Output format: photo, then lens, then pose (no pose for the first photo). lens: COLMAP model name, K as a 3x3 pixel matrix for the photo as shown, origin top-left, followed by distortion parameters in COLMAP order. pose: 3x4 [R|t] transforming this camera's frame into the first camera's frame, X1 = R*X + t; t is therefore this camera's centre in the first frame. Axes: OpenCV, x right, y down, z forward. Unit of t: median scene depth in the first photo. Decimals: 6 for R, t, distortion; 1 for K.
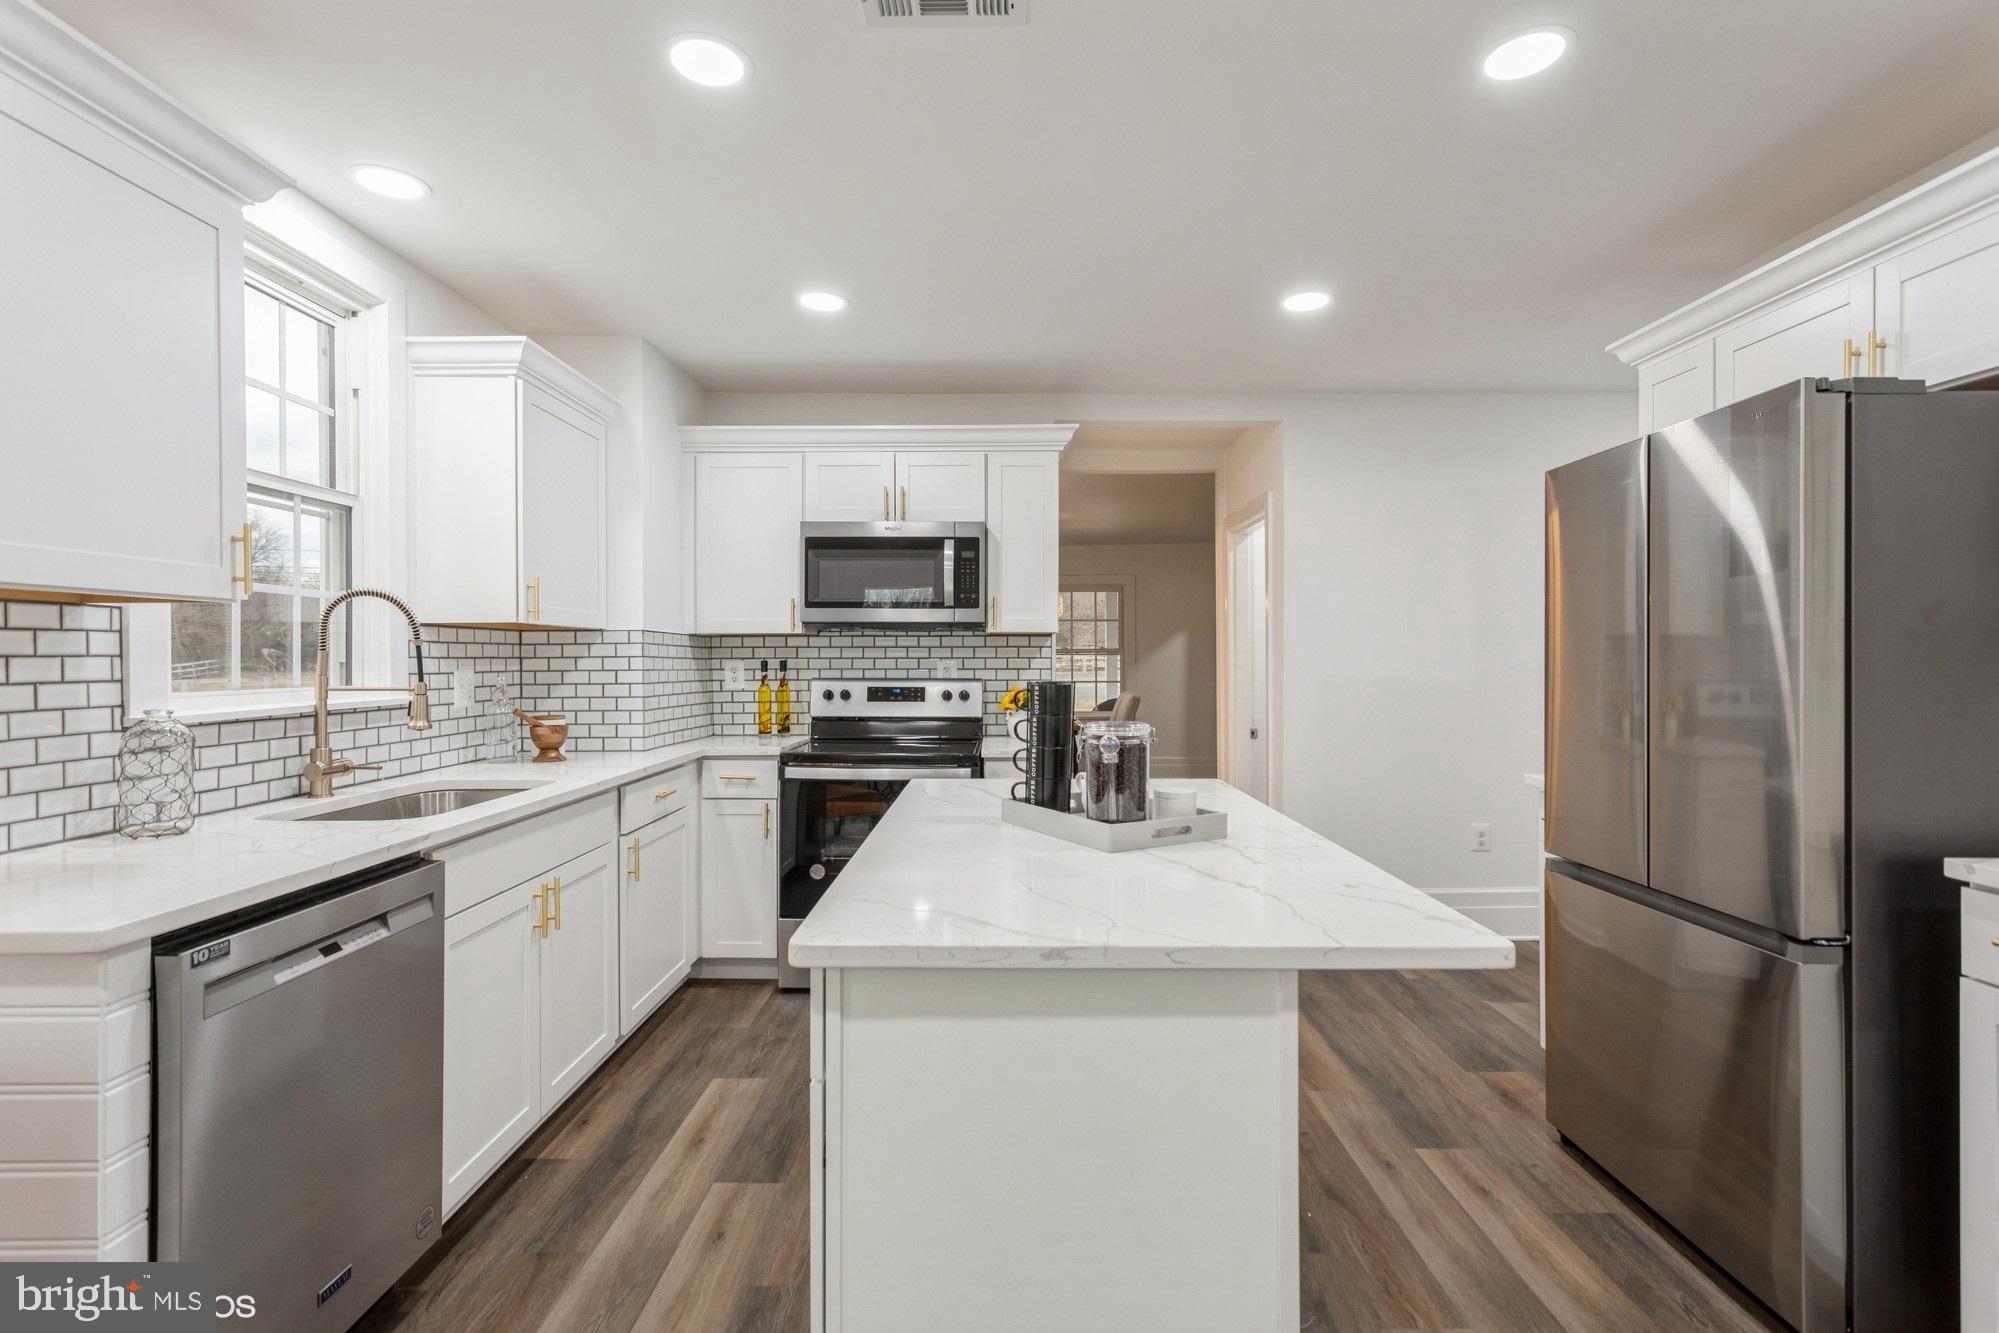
lens RADIAL K [[944.0, 0, 1007.4], [0, 944.0, 661.7], [0, 0, 1]] dist [0.003166, 0.000350]
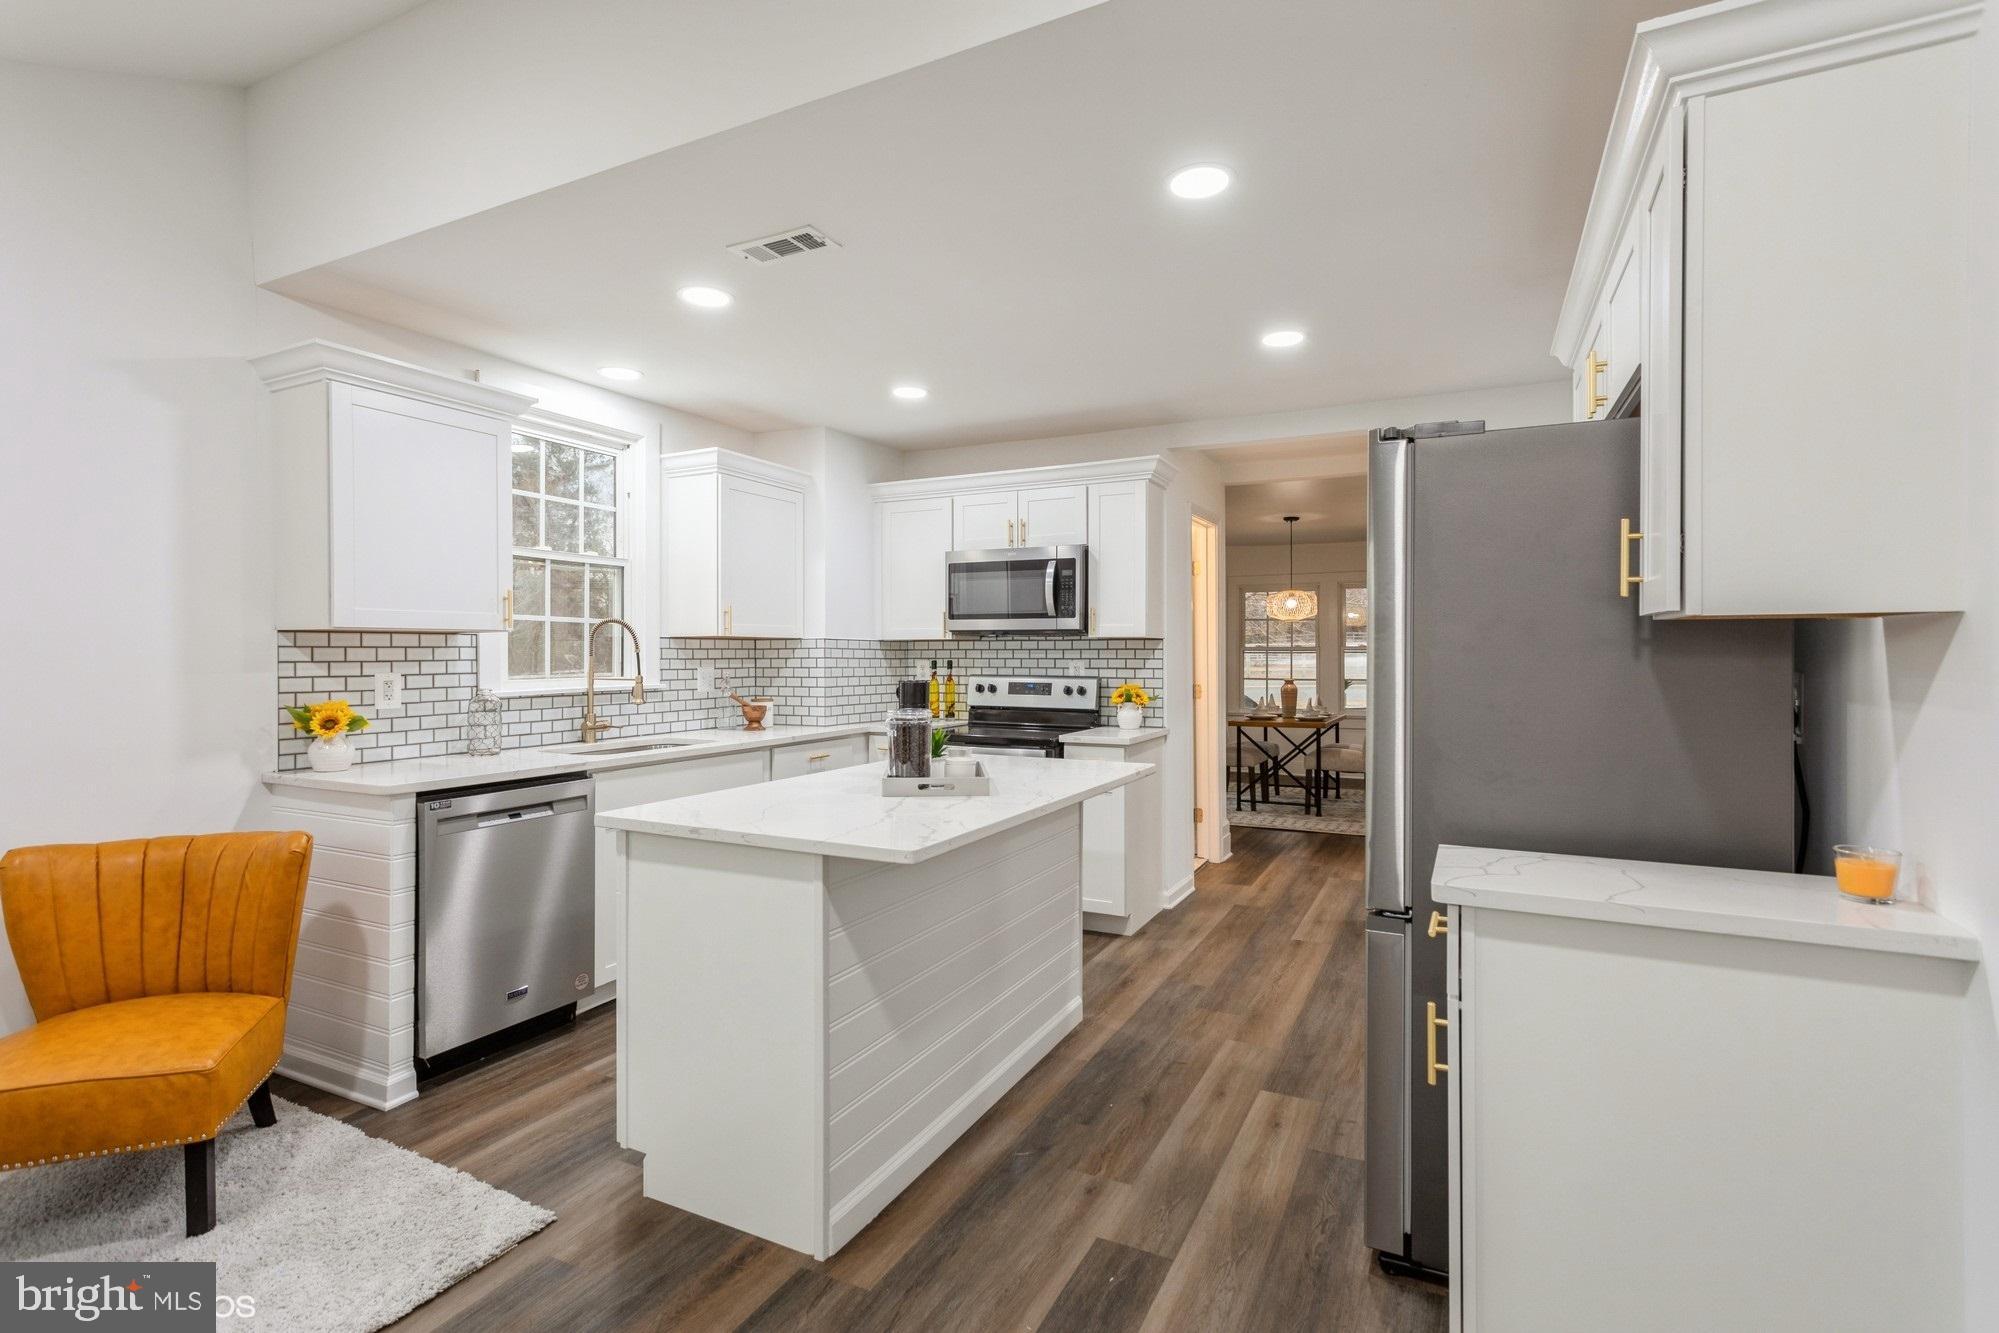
lens RADIAL K [[945.8, 0, 1001.0], [0, 945.8, 657.4], [0, 0, 1]] dist [0.004659, 0.001279]
pose [[0.892902, 0.002548, -0.450244, 0.525676], [-0.001807, 0.999996, 0.002076, -0.010535], [0.450247, -0.001040, 0.892903, -0.135202]]
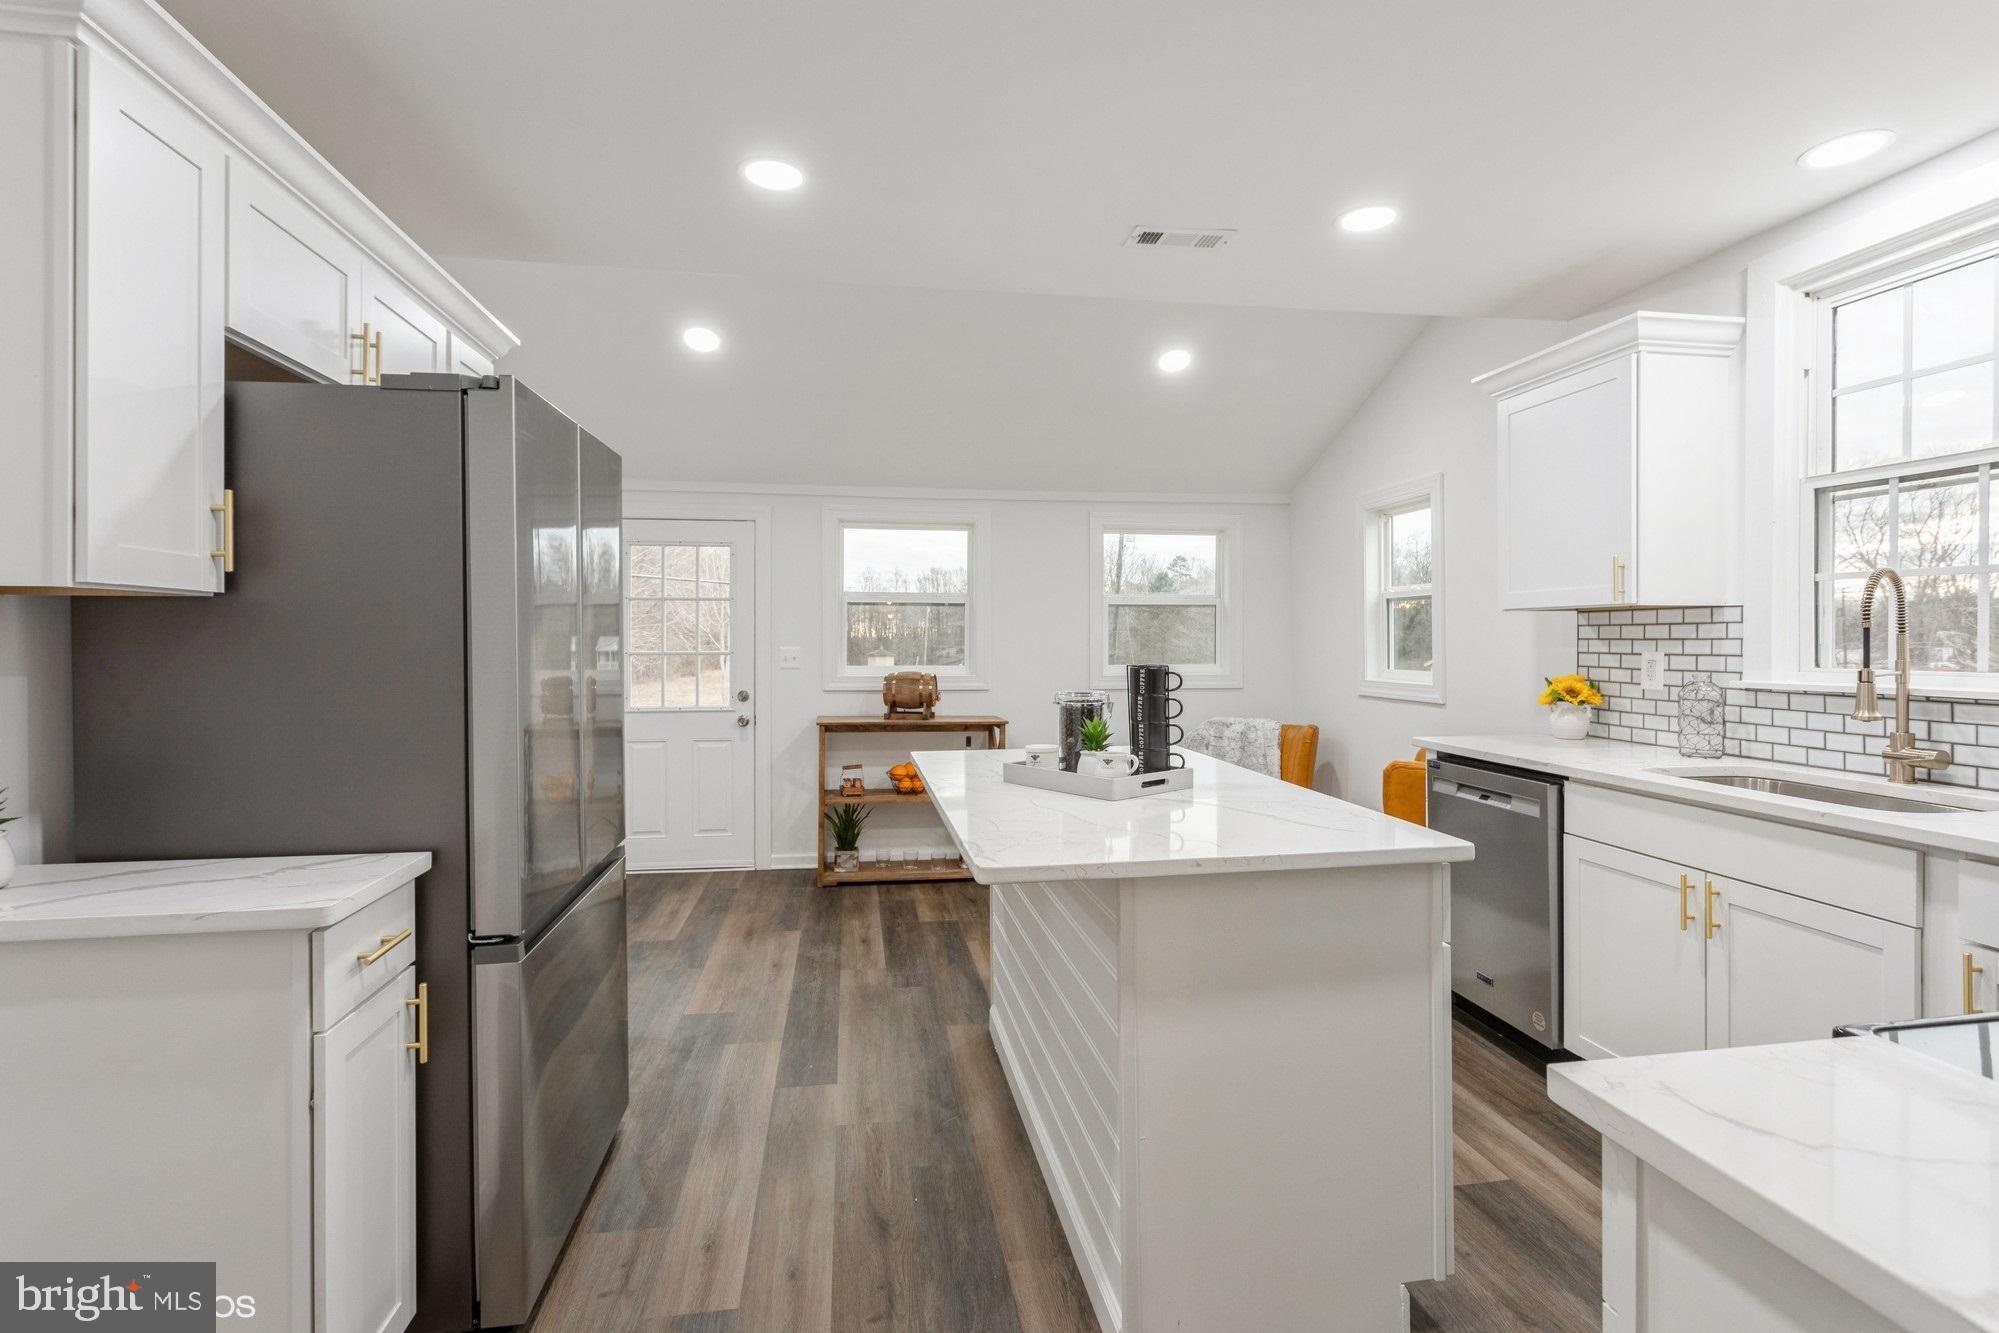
lens RADIAL K [[944.5, 0, 997.4], [0, 944.5, 639.4], [0, 0, 1]] dist [-0.000609, 0.000322]
pose [[-0.987620, 0.005013, -0.156783, 0.270715], [0.004077, 0.999972, 0.006289, -0.011786], [0.156810, 0.005572, -0.987613, 1.391648]]
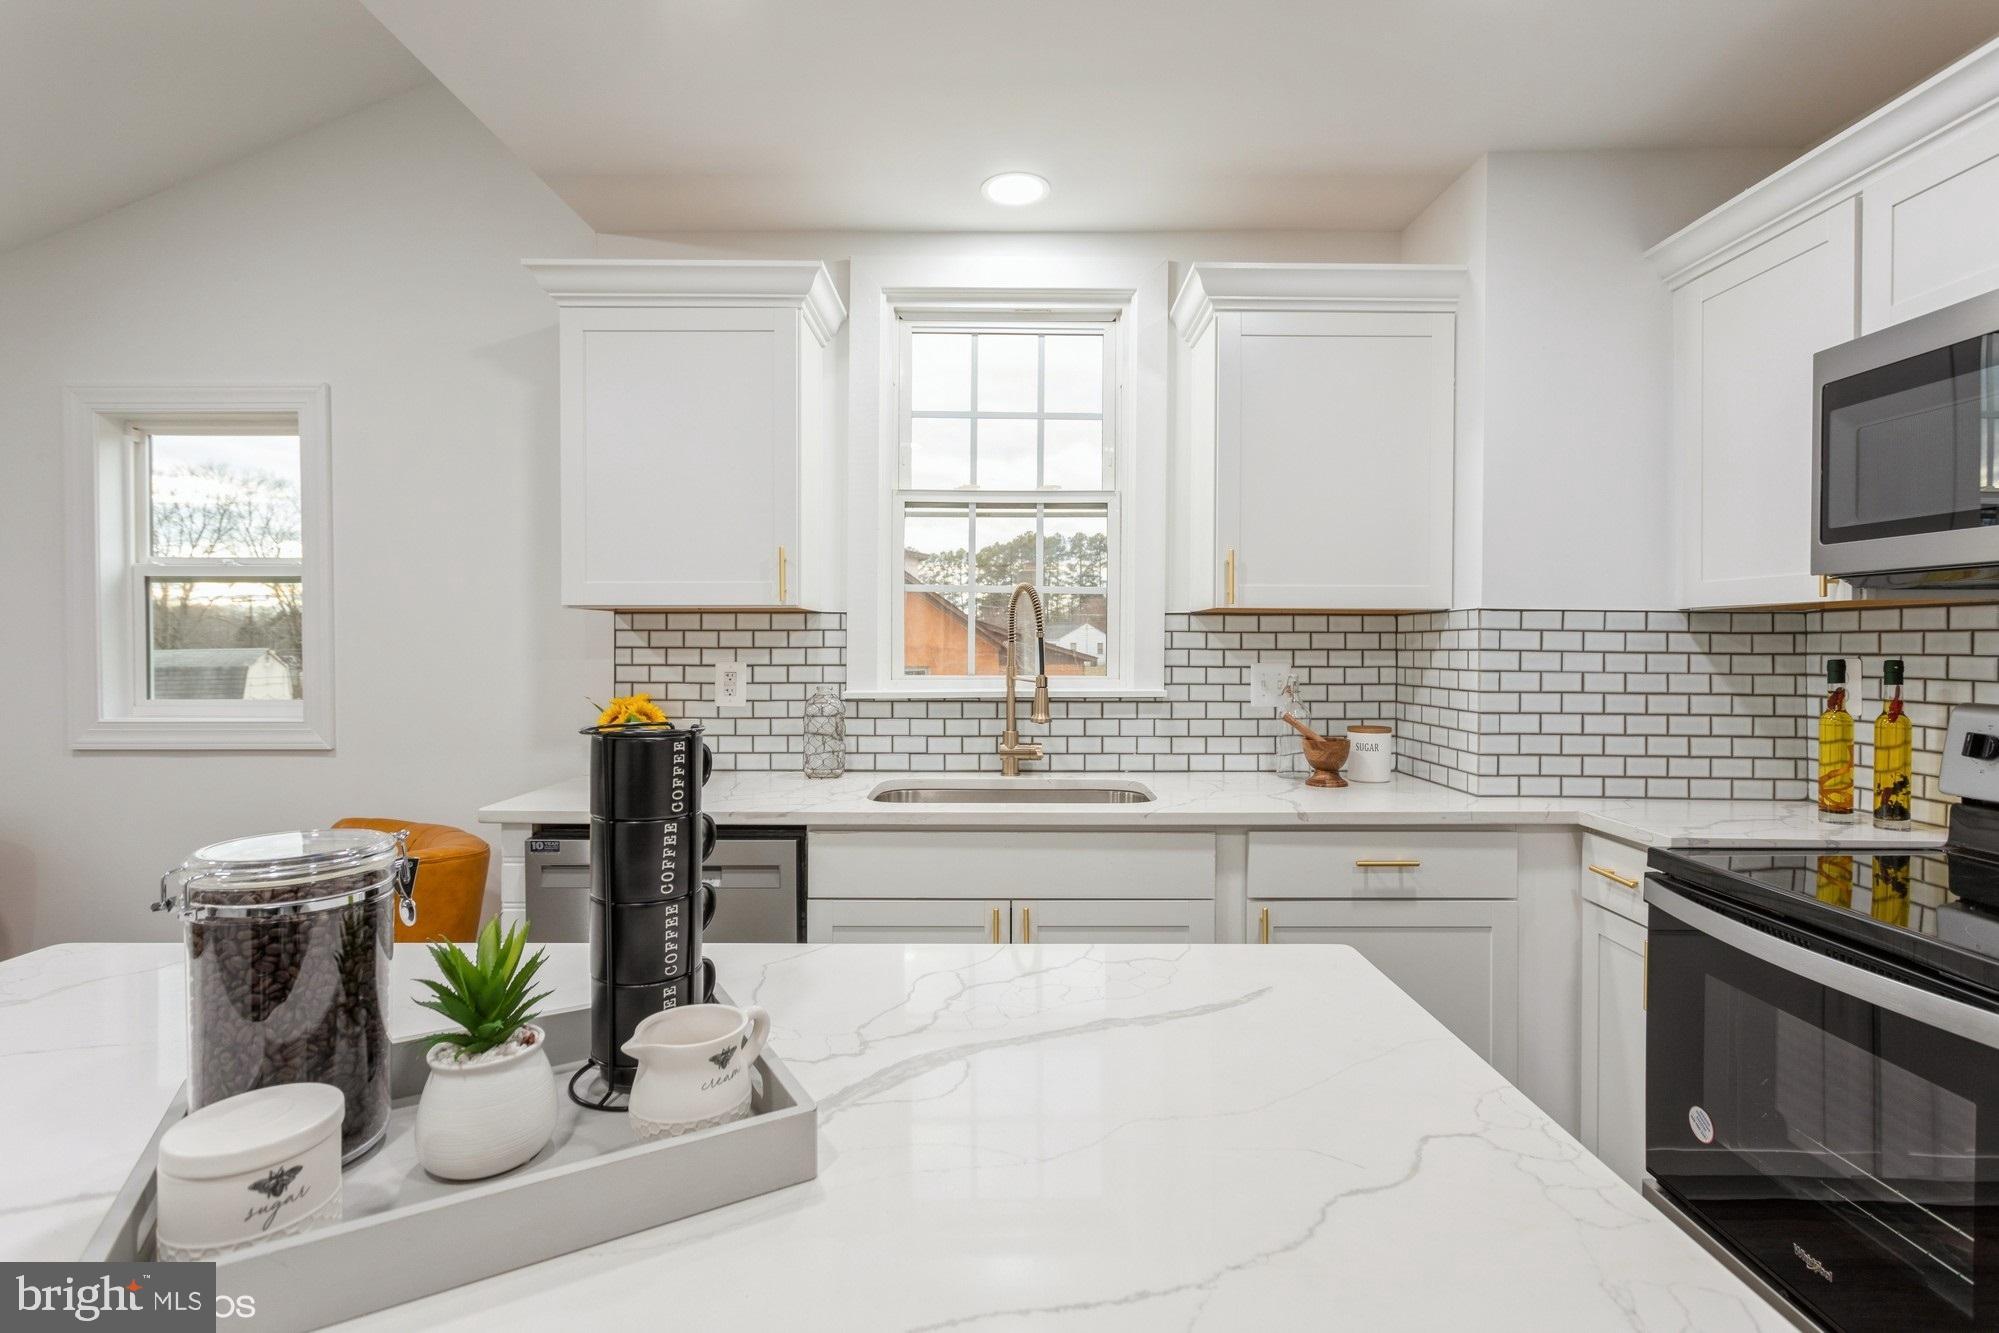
lens RADIAL K [[952.8, 0, 1006.2], [0, 952.8, 646.2], [0, 0, 1]] dist [0.001865, 0.000703]
pose [[0.001479, 0.005306, -0.999985, 0.296283], [-0.006035, 0.999968, 0.005297, -0.010329], [0.999981, 0.006027, 0.001511, 0.759315]]
